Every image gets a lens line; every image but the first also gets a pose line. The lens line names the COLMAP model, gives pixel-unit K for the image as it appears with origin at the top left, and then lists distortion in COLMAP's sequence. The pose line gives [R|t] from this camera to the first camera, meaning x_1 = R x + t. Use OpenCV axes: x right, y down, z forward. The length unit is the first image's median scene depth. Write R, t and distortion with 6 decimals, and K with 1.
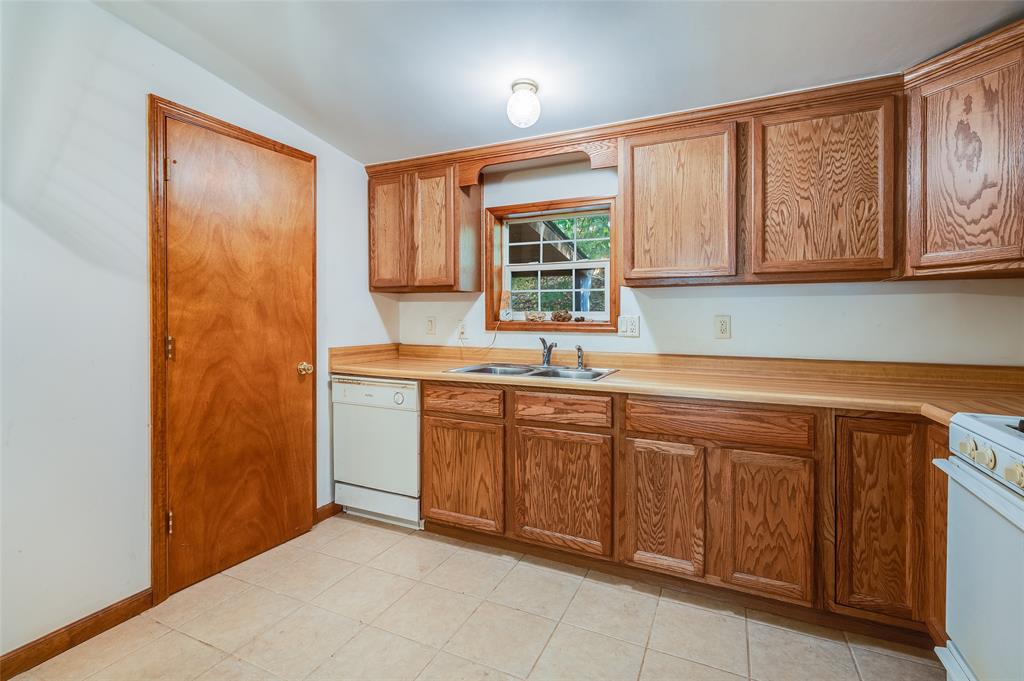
lens RADIAL K [[469.3, 0, 506.2], [0, 469.3, 320.7], [0, 0, 1]] dist [0.000367, -0.000652]
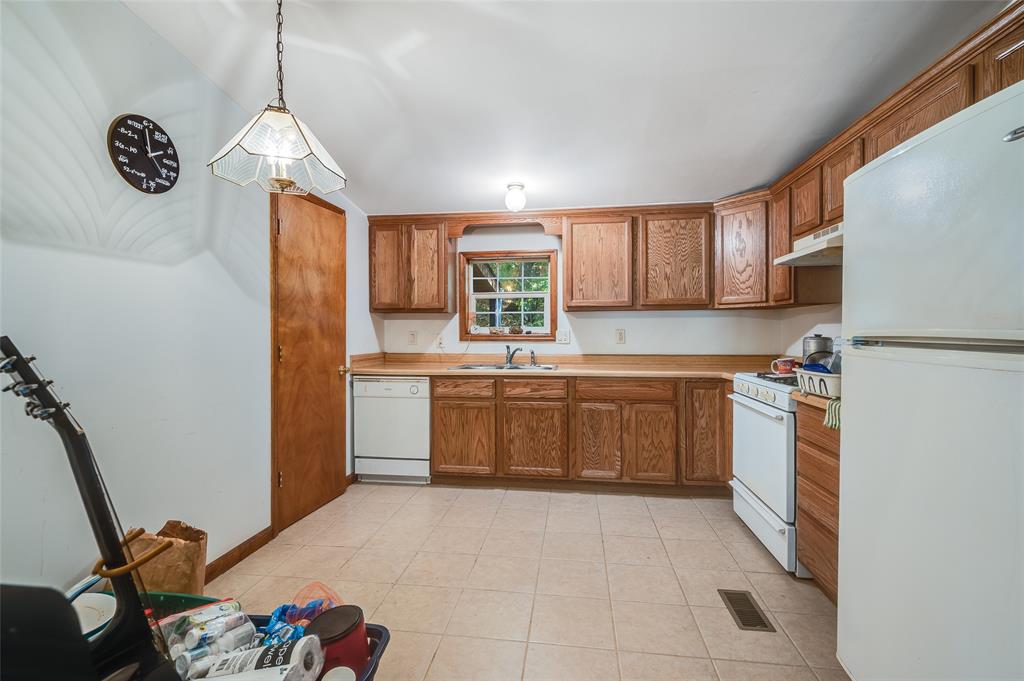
lens RADIAL K [[469.3, 0, 504.5], [0, 469.3, 335.2], [0, 0, 1]] dist [0.000367, -0.000652]
pose [[0.956471, -0.007631, 0.291726, -0.419931], [0.007933, 0.999969, 0.000148, 0.005816], [-0.291718, 0.002172, 0.956502, -0.460491]]
